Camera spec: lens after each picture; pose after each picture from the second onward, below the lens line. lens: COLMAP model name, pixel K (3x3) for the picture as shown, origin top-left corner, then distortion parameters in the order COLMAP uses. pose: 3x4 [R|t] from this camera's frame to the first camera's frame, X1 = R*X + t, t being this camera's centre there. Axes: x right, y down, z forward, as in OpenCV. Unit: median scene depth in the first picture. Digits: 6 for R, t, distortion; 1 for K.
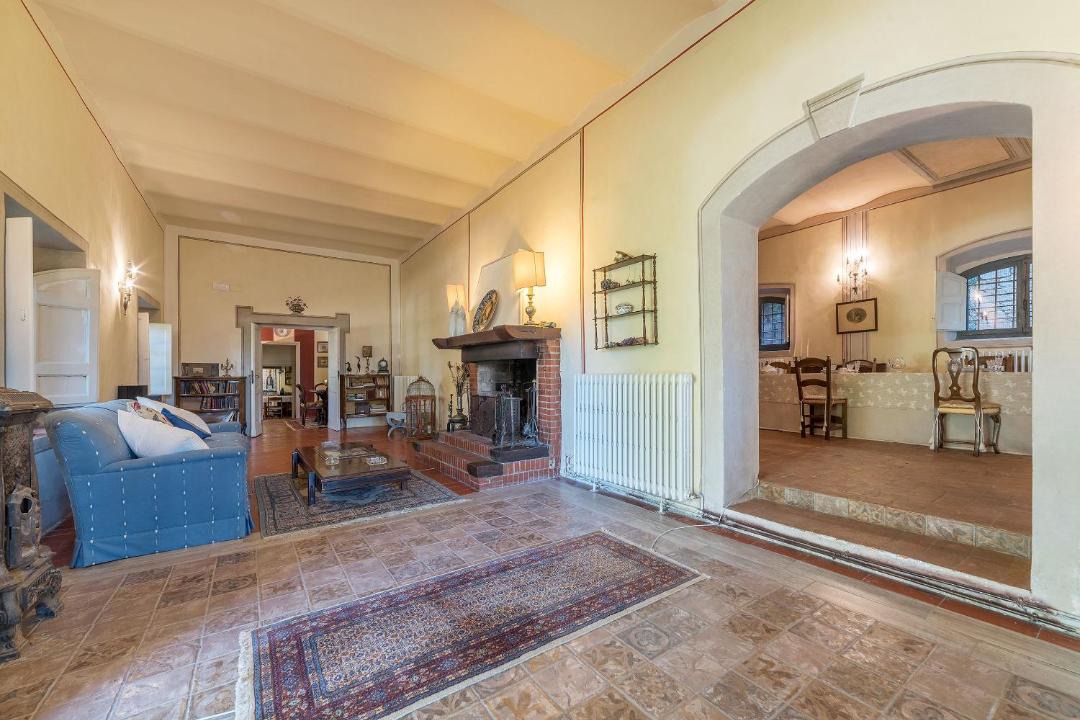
lens RADIAL K [[437.5, 0, 553.3], [0, 437.5, 372.6], [0, 0, 1]] dist [-0.001704, 0.000050]
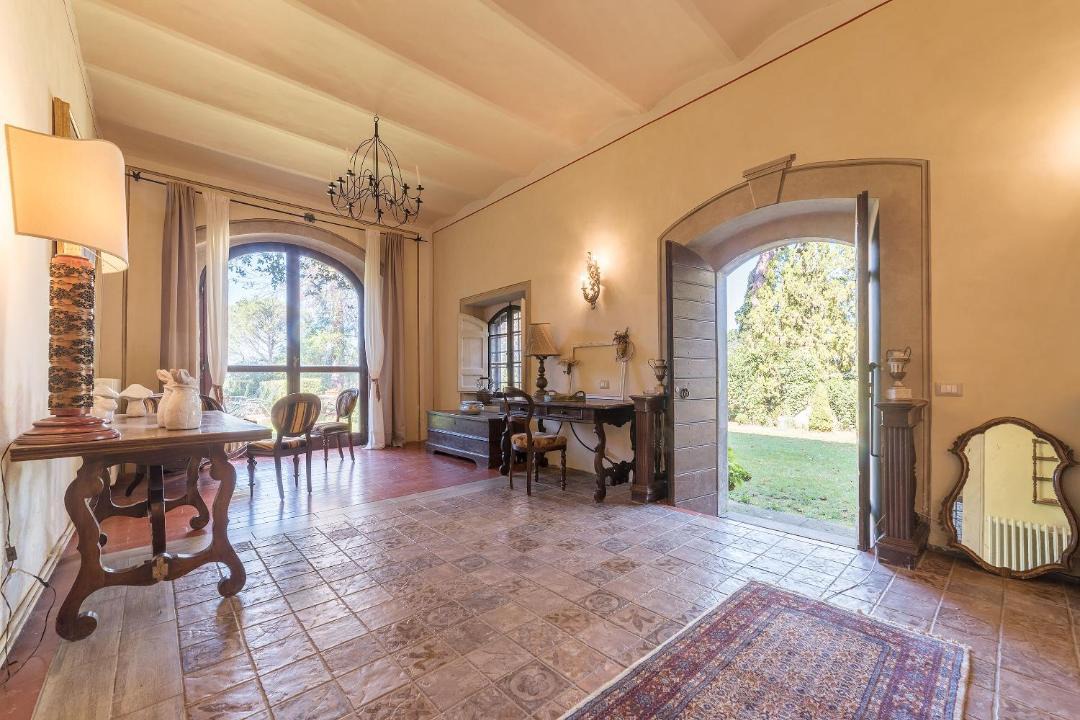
lens RADIAL K [[431.0, 0, 535.4], [0, 431.0, 375.1], [0, 0, 1]] dist [-0.005396, 0.000176]
pose [[-0.993488, 0.016303, -0.112767, 0.148092], [0.017475, 0.999803, -0.009415, 0.004203], [0.112591, -0.011324, -0.993577, 0.907493]]
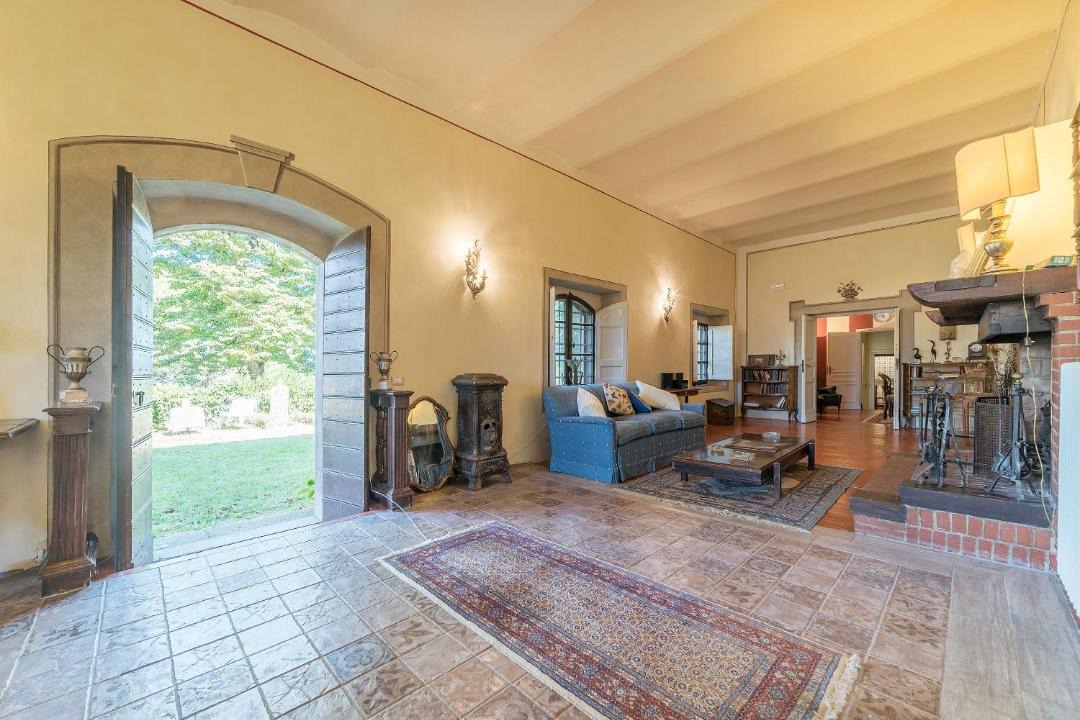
lens RADIAL K [[424.0, 0, 540.8], [0, 424.0, 365.7], [0, 0, 1]] dist [-0.009858, 0.000126]
pose [[0.152412, -0.005016, -0.988304, 0.461773], [0.015273, 0.999880, -0.002719, 0.004778], [0.988199, -0.014680, 0.152470, 0.469331]]
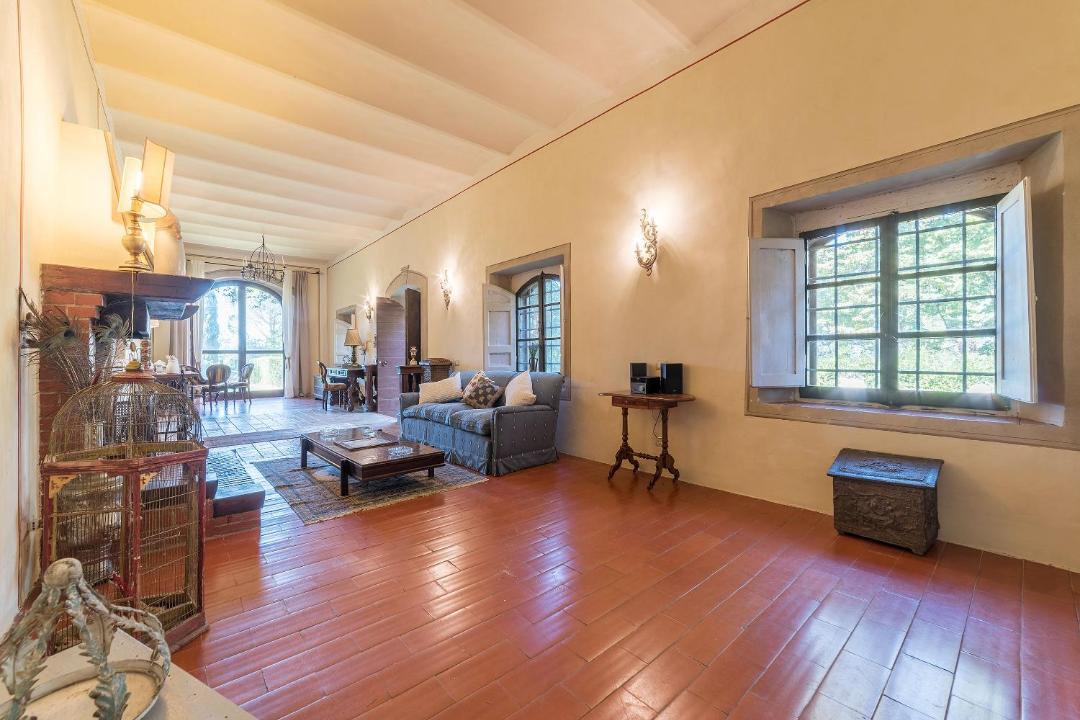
lens RADIAL K [[472.3, 0, 540.0], [0, 472.3, 360.0], [0, 0, 1]] dist [-0.021836, 0.000128]
pose [[-0.998641, 0.019566, -0.048312, -1.012984], [0.019222, 0.999787, 0.007569, 0.019060], [0.048450, 0.006630, -0.998804, 2.474523]]
